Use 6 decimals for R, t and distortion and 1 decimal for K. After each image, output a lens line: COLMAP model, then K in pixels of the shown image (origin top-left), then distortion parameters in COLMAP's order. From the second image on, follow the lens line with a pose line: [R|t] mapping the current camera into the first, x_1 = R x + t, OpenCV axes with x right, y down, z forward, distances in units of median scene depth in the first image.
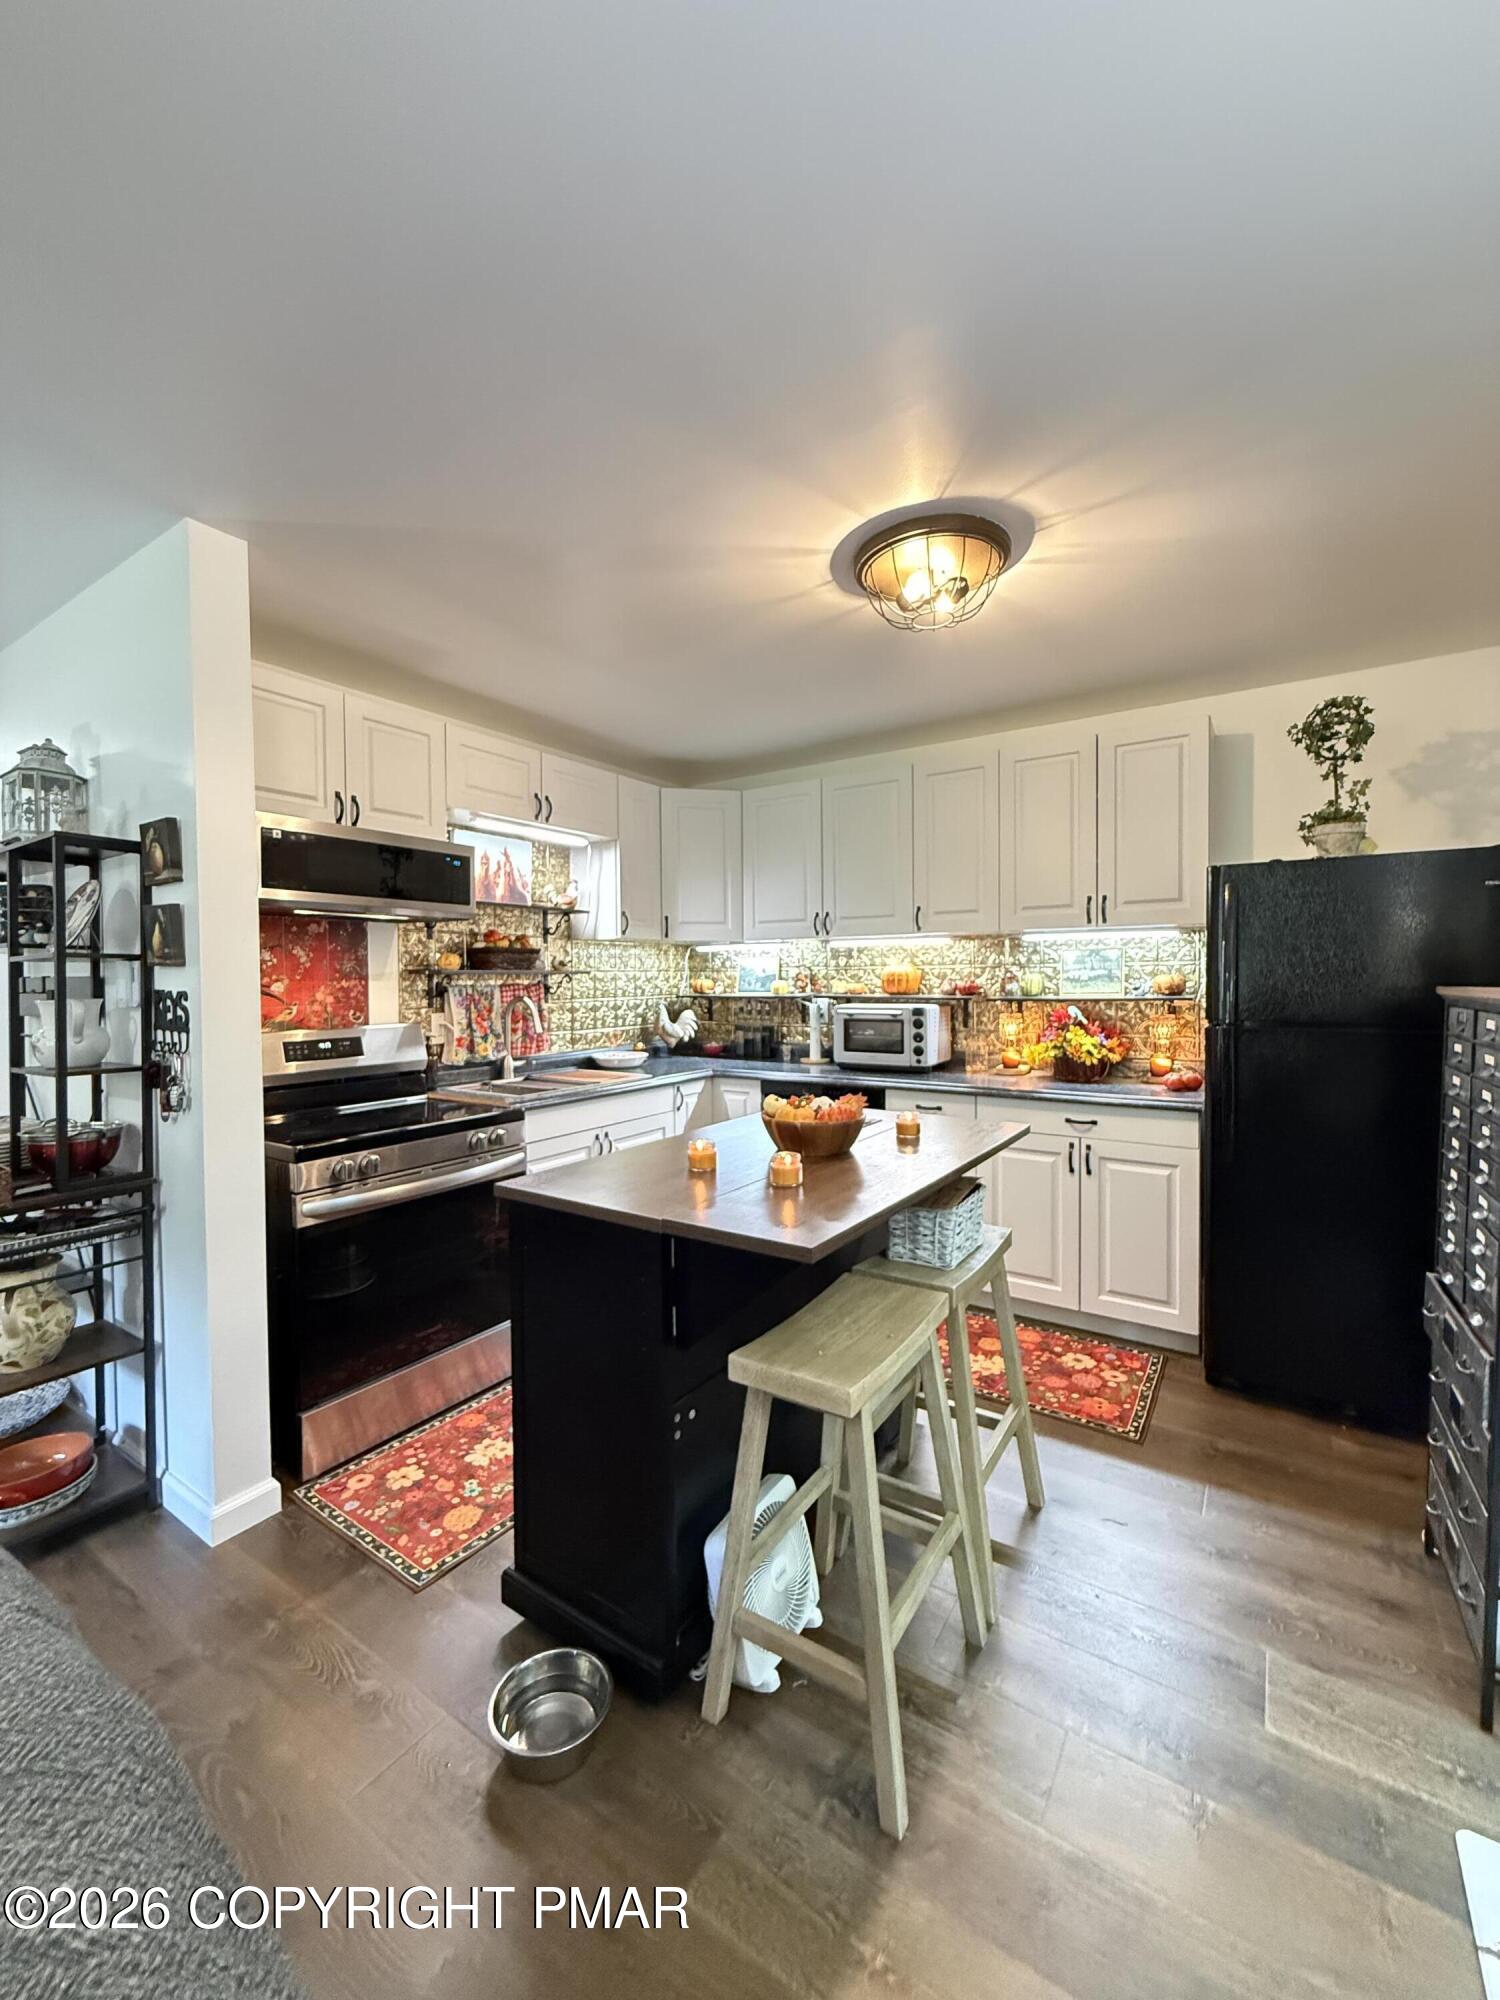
lens RADIAL K [[796.1, 0, 752.4], [0, 796.1, 992.9], [0, 0, 1]] dist [-0.000206, 0.000353]
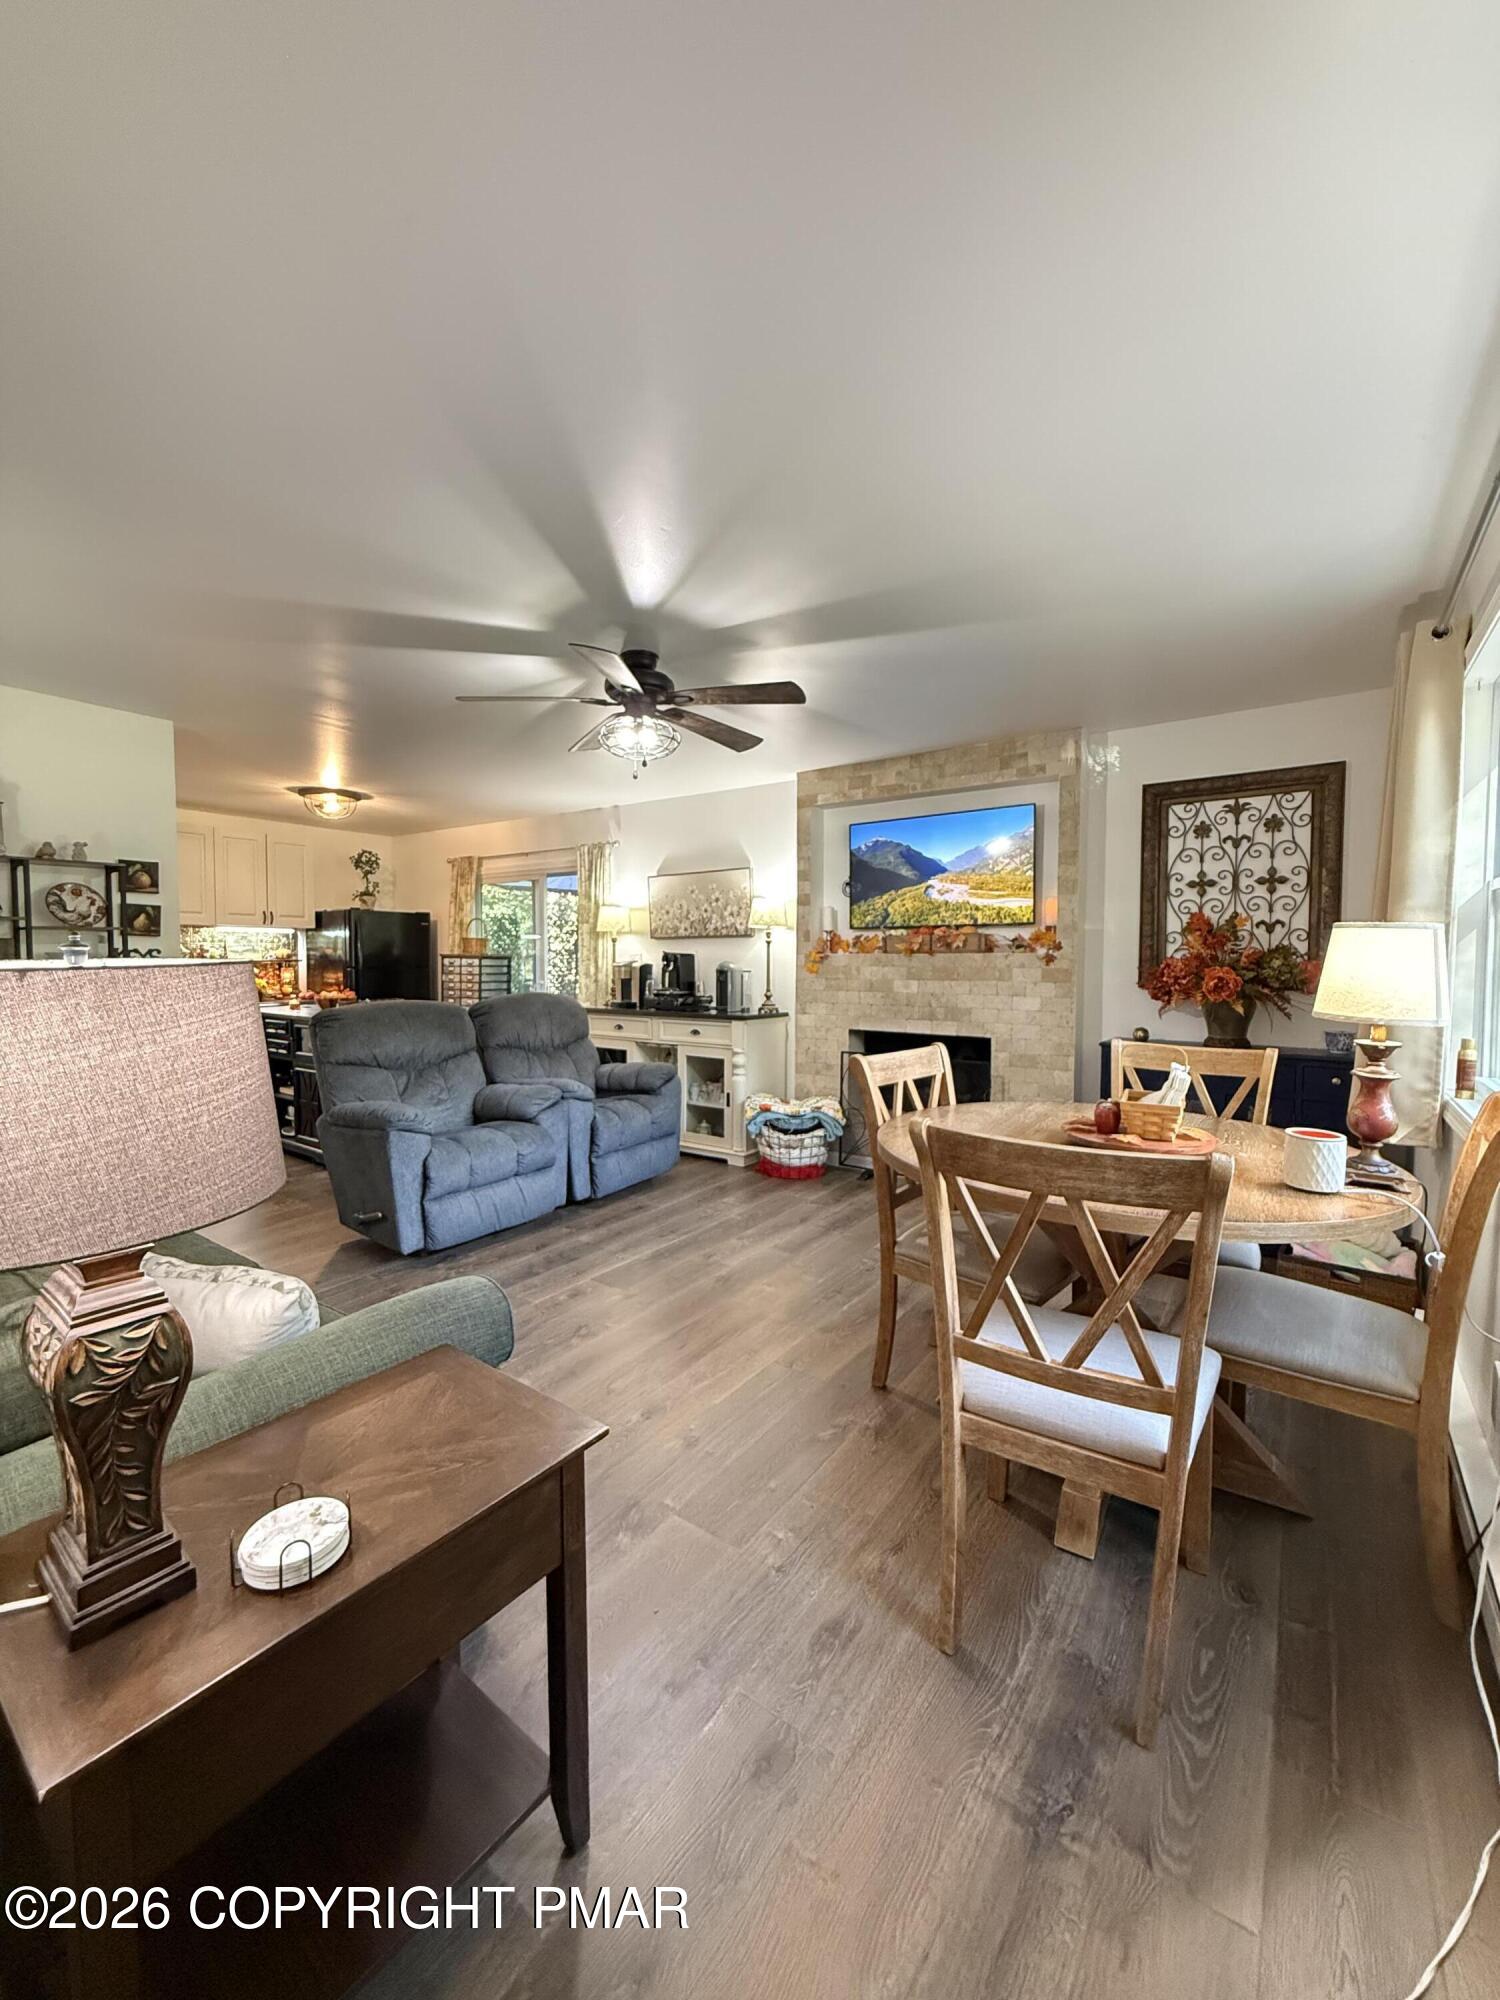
lens RADIAL K [[796.1, 0, 751.6], [0, 796.1, 992.9], [0, 0, 1]] dist [-0.000206, 0.000353]
pose [[0.019566, -0.037613, 0.999101, -1.845201], [0.016612, 0.999166, 0.037290, 0.040120], [-0.999671, 0.015867, 0.020175, -0.357112]]
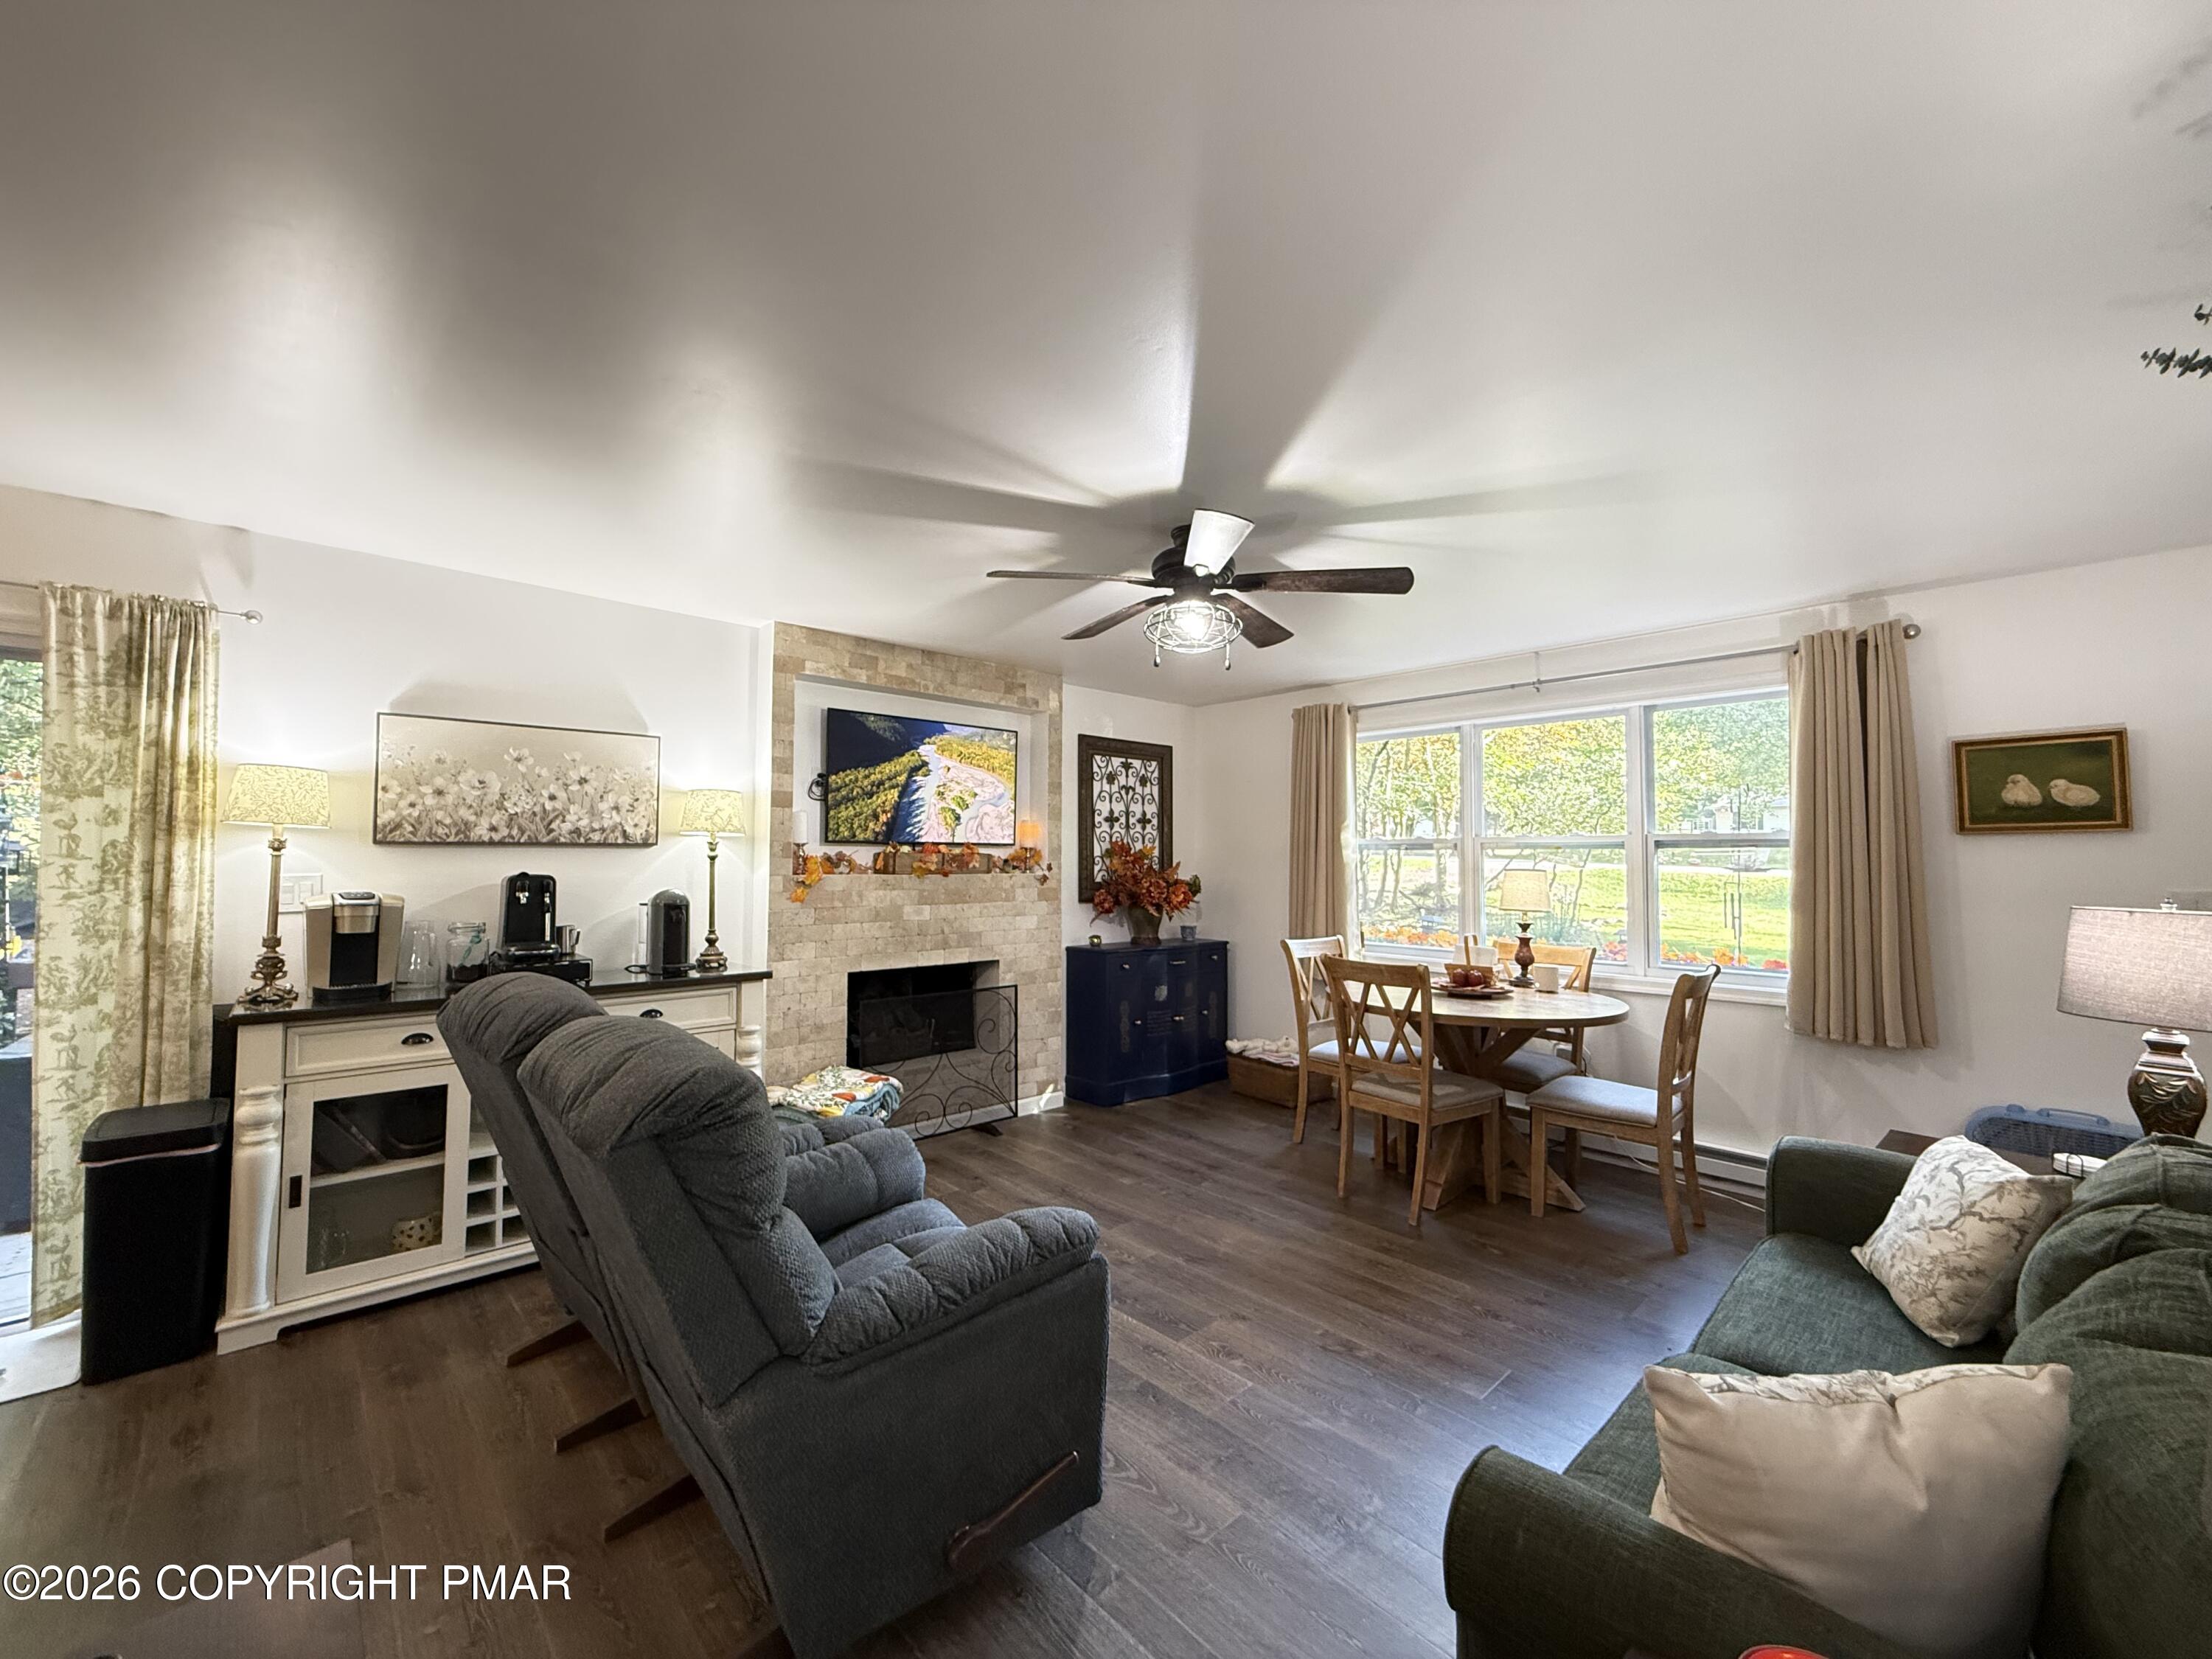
lens RADIAL K [[880.4, 0, 1099.5], [0, 880.4, 824.7], [0, 0, 1]] dist [-0.000206, 0.000353]
pose [[-0.974295, 0.009568, 0.225073, -0.869140], [0.003610, 0.999633, -0.026866, -0.019108], [-0.225247, -0.025363, -0.973971, 0.803549]]
